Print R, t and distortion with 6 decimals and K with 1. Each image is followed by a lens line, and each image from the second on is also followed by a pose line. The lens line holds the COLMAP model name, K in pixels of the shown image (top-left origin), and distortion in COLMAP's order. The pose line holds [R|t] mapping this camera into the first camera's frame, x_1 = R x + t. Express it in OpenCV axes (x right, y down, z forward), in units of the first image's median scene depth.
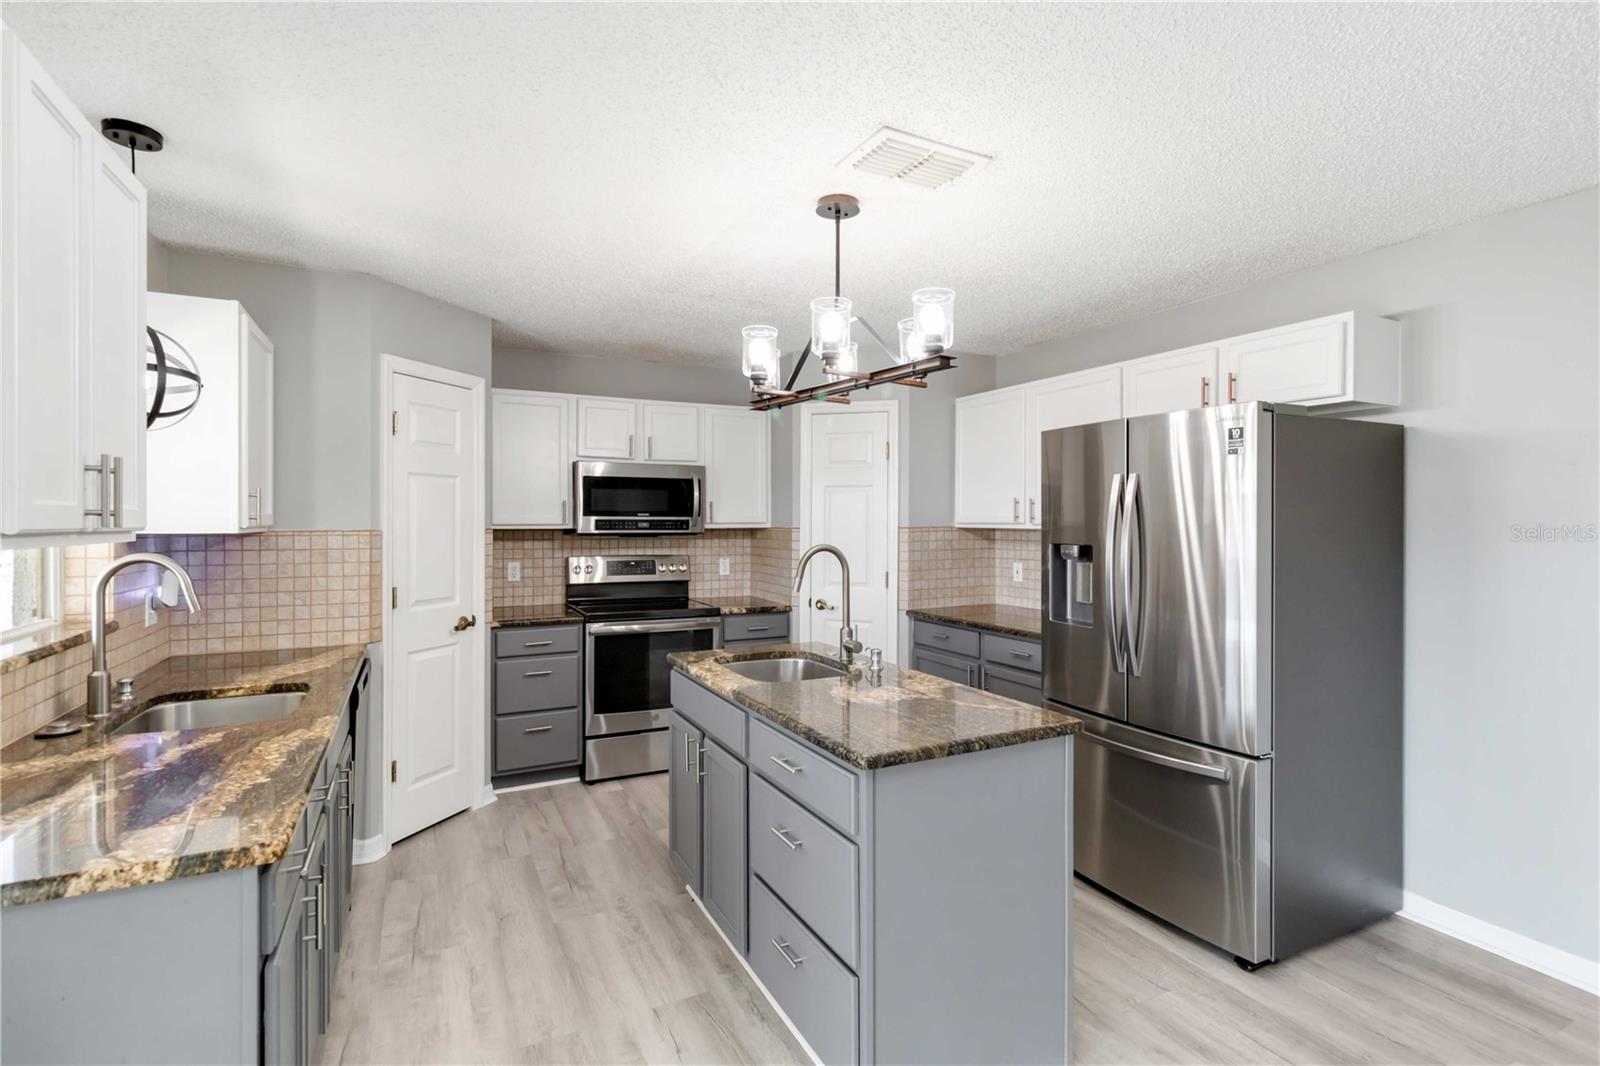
lens RADIAL K [[763.0, 0, 805.4], [0, 763.0, 526.9], [0, 0, 1]] dist [0.003922, 0.002015]
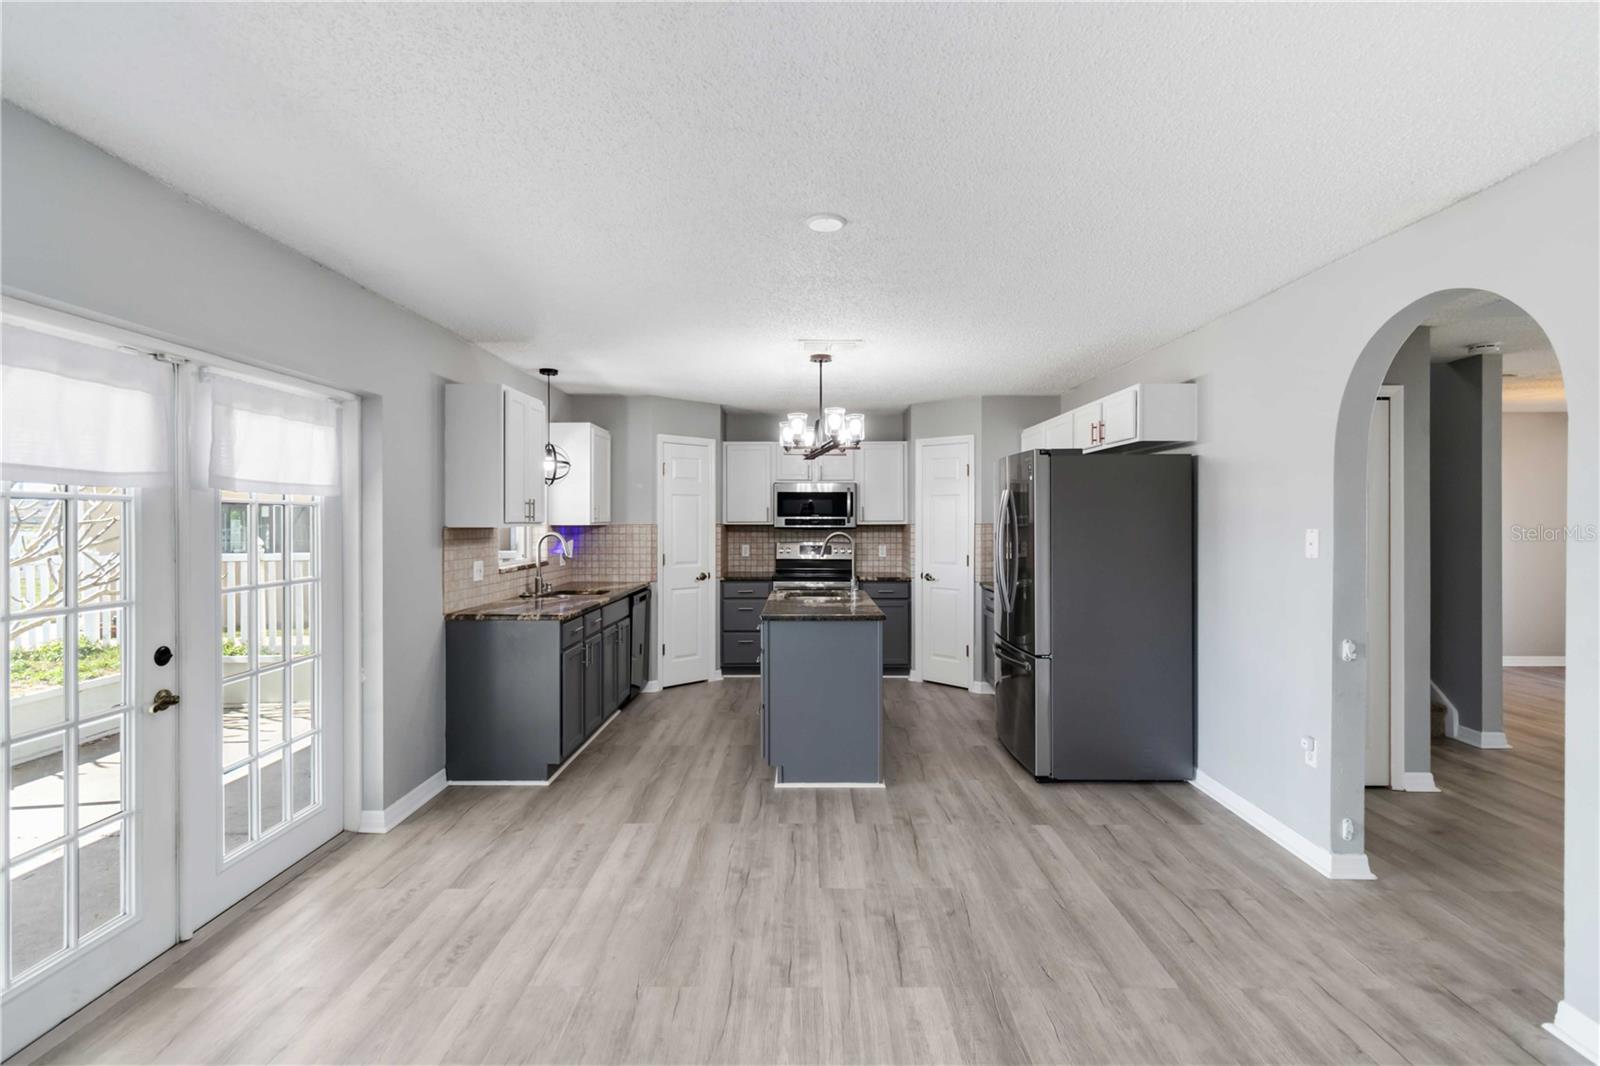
lens RADIAL K [[763.0, 0, 799.9], [0, 763.0, 529.5], [0, 0, 1]] dist [0.003922, 0.002015]
pose [[0.888705, 0.004928, -0.458453, 0.569931], [-0.002925, 0.999983, 0.005080, 0.005692], [0.458470, -0.003173, 0.888704, -0.485471]]
